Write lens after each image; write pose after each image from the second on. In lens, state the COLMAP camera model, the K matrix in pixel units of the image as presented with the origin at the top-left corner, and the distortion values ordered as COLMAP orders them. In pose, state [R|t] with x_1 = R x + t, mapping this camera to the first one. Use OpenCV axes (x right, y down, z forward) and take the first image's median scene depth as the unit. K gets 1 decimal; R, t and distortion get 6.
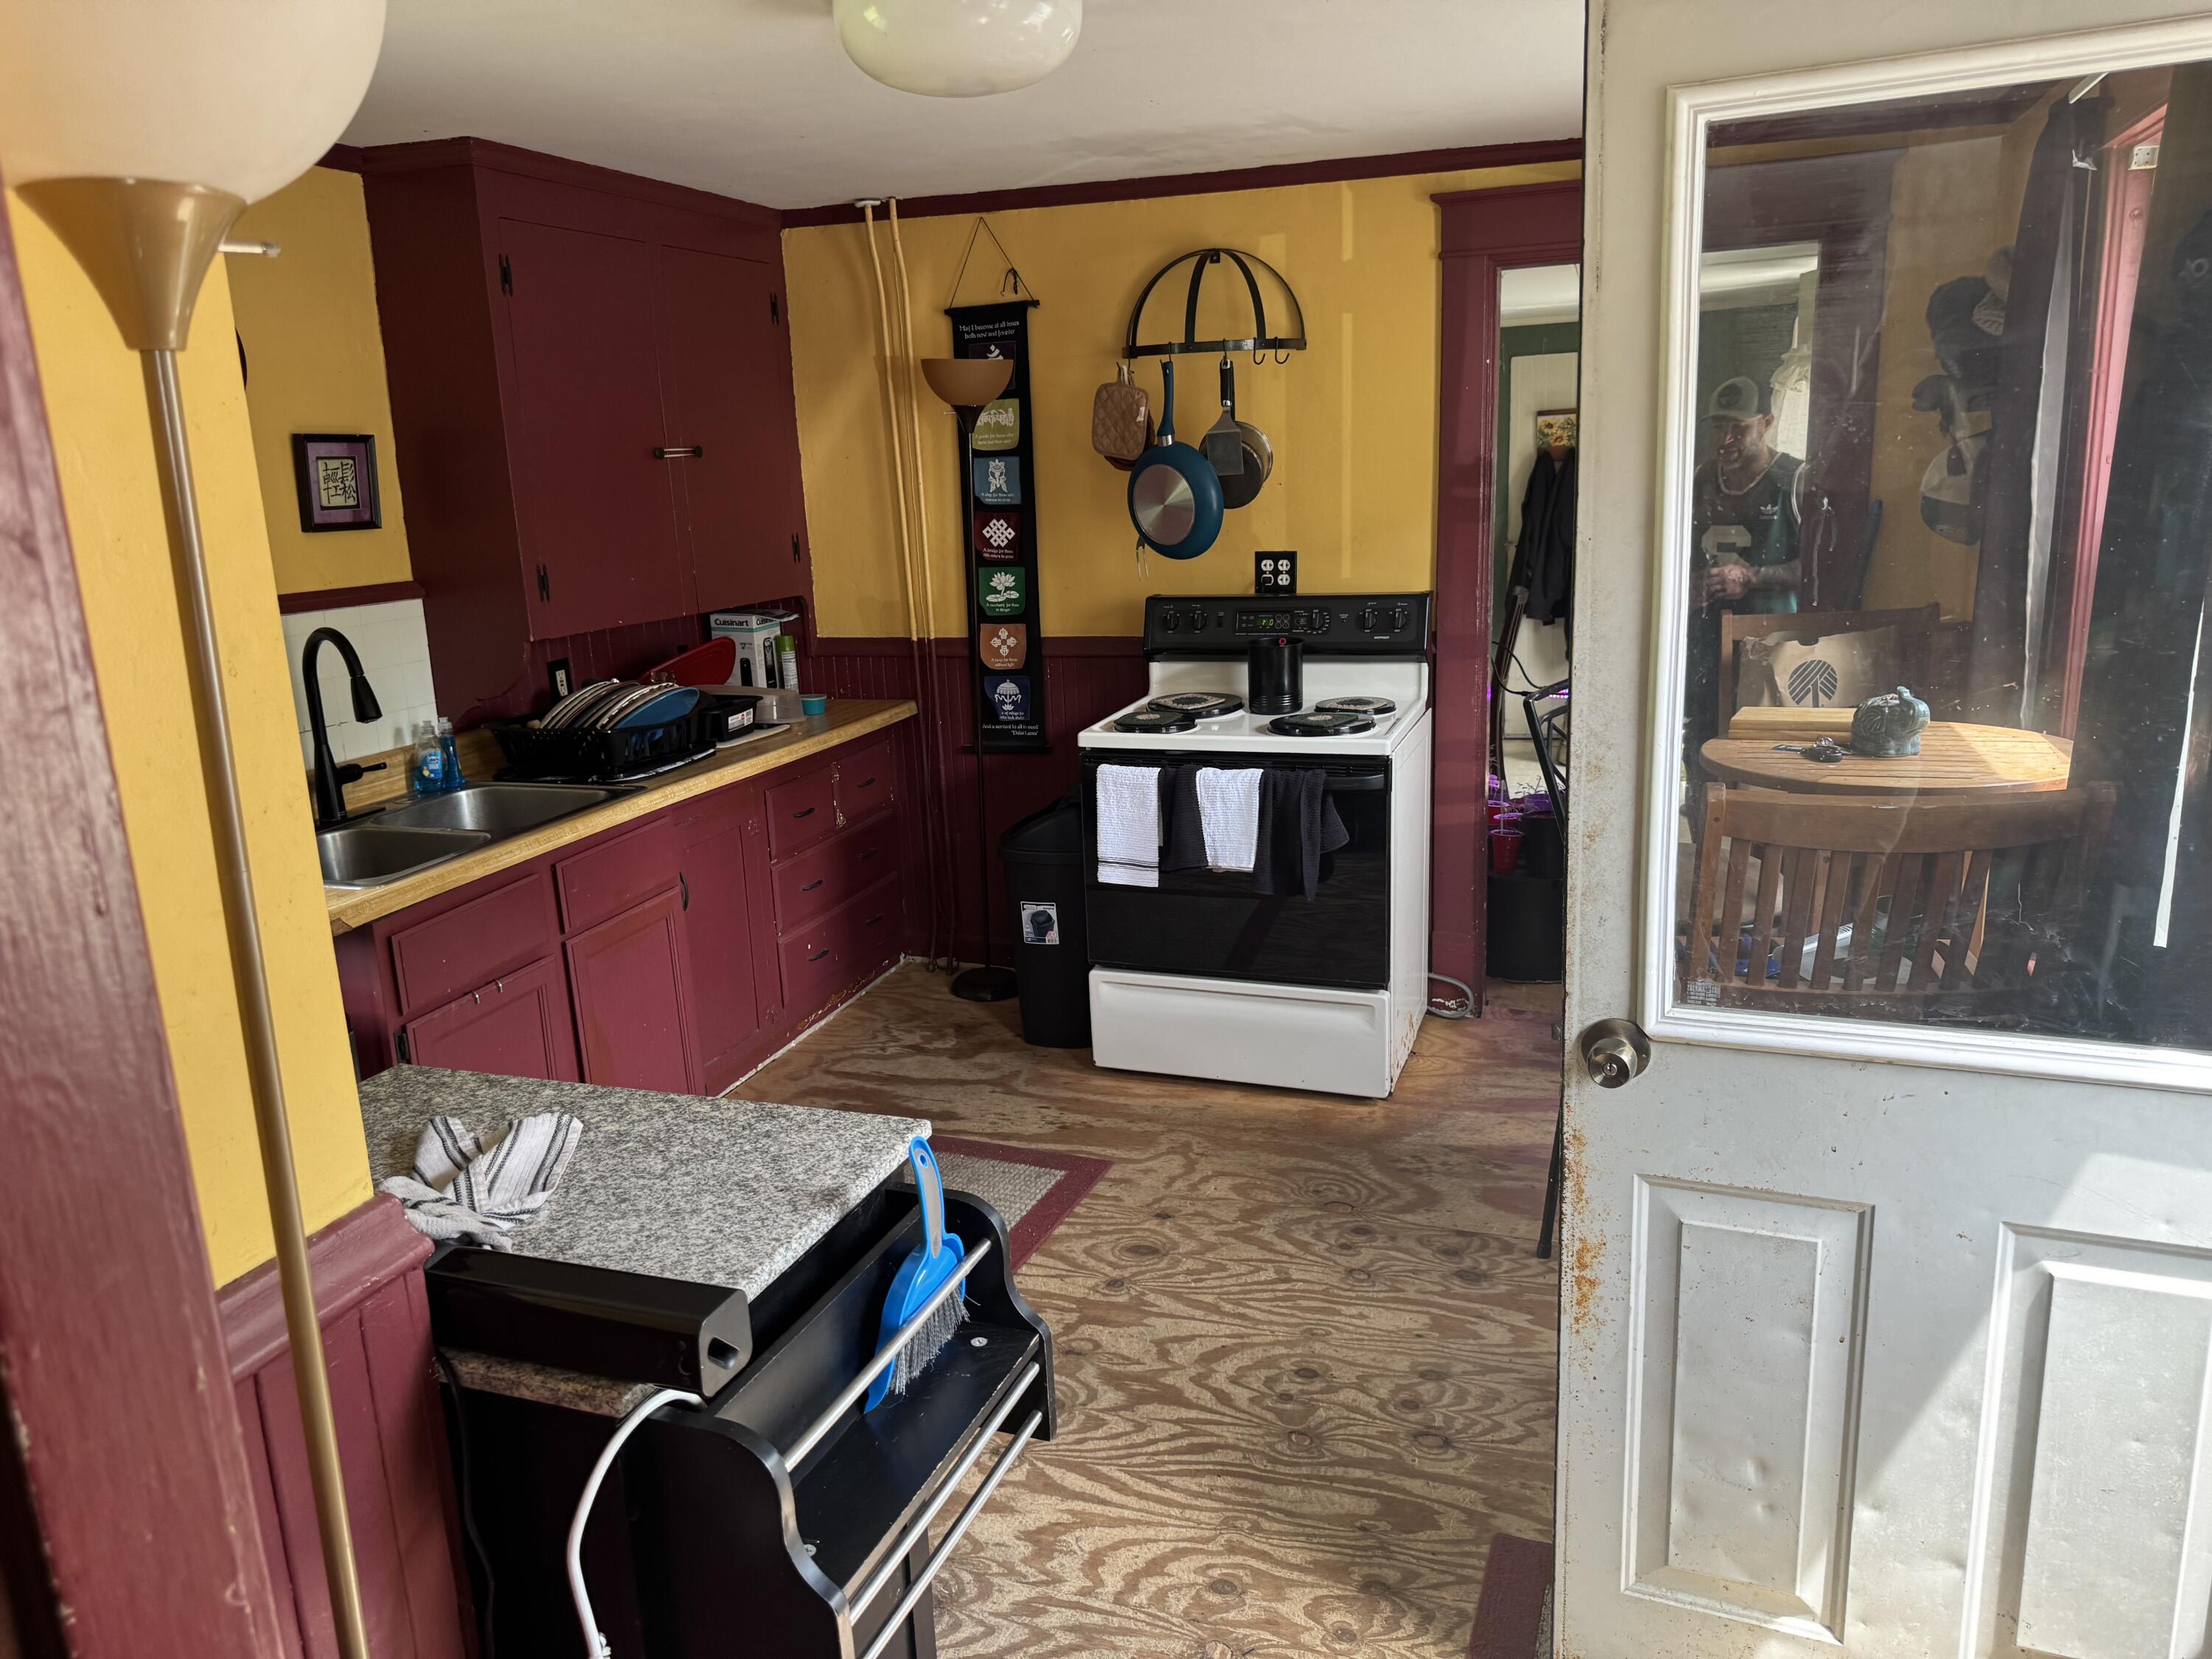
lens RADIAL K [[1547.7, 0, 1106.0], [0, 1547.7, 829.5], [0, 0, 1]] dist [0.029771, -0.000151]
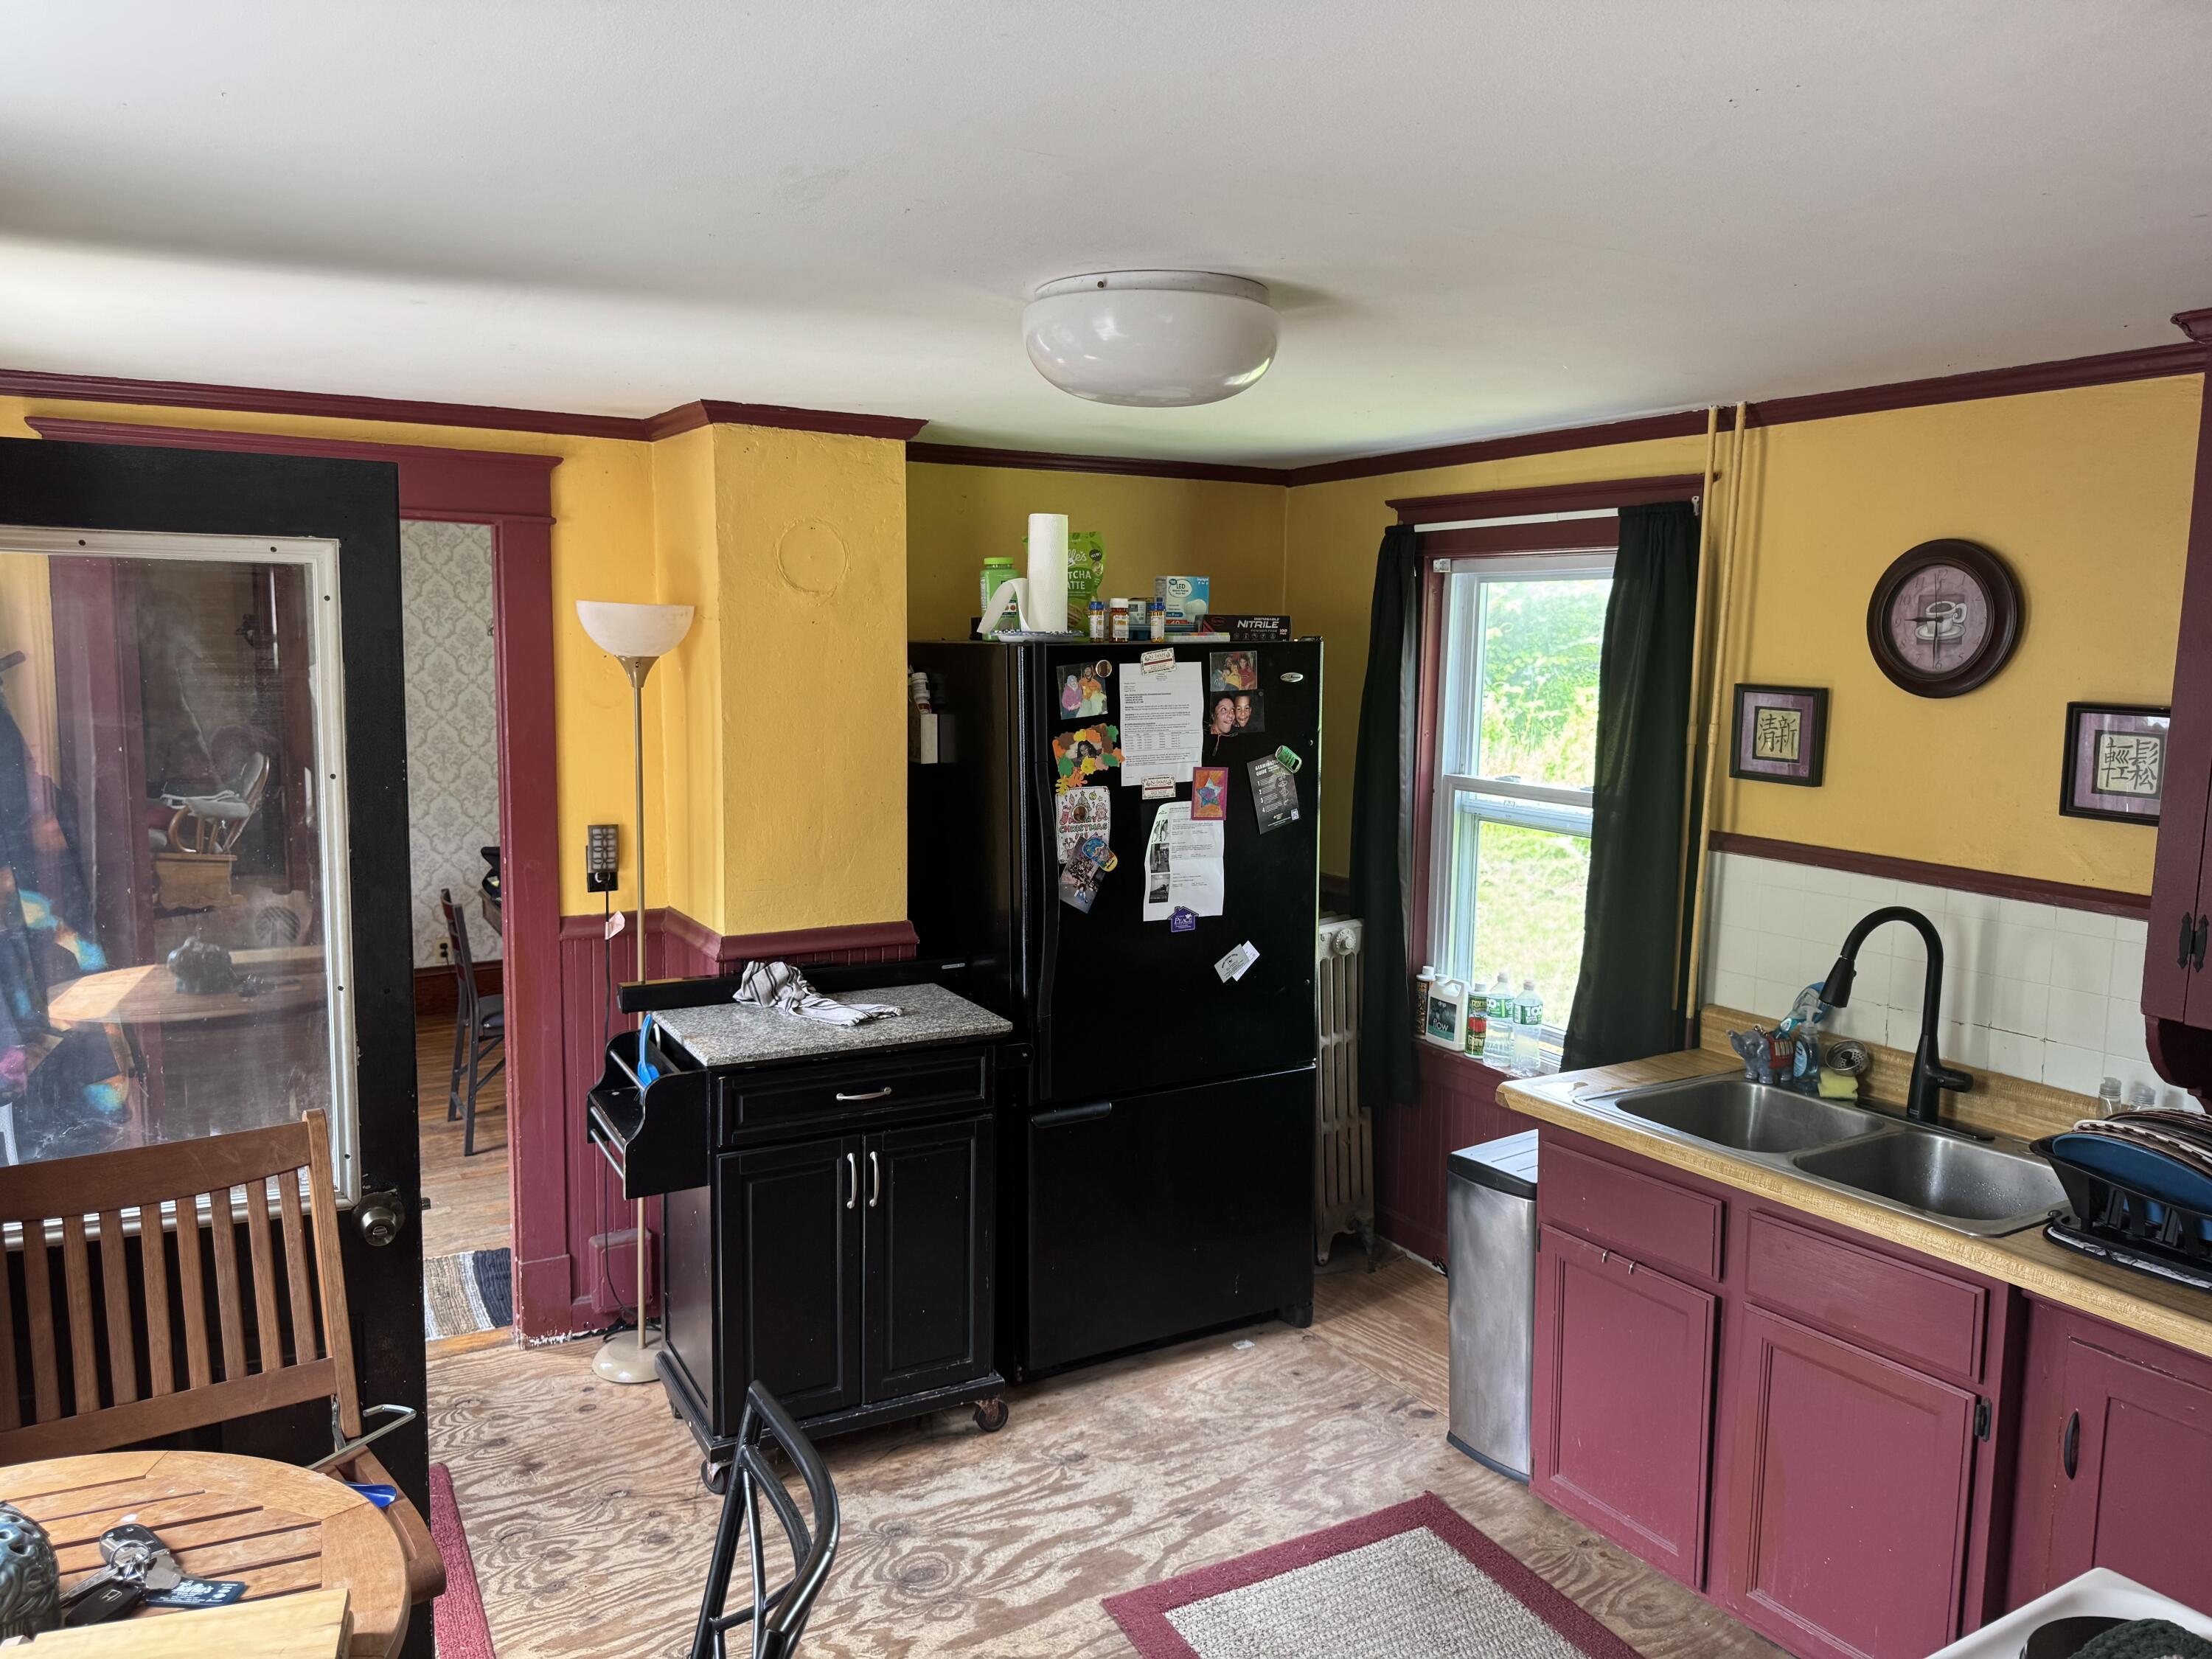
lens RADIAL K [[1547.7, 0, 1106.0], [0, 1547.7, 829.5], [0, 0, 1]] dist [0.029771, -0.000151]
pose [[-0.627493, 0.127943, -0.768038, 0.496534], [-0.172838, 0.938909, 0.297617, -0.364213], [0.759196, 0.319499, -0.567046, 1.146405]]
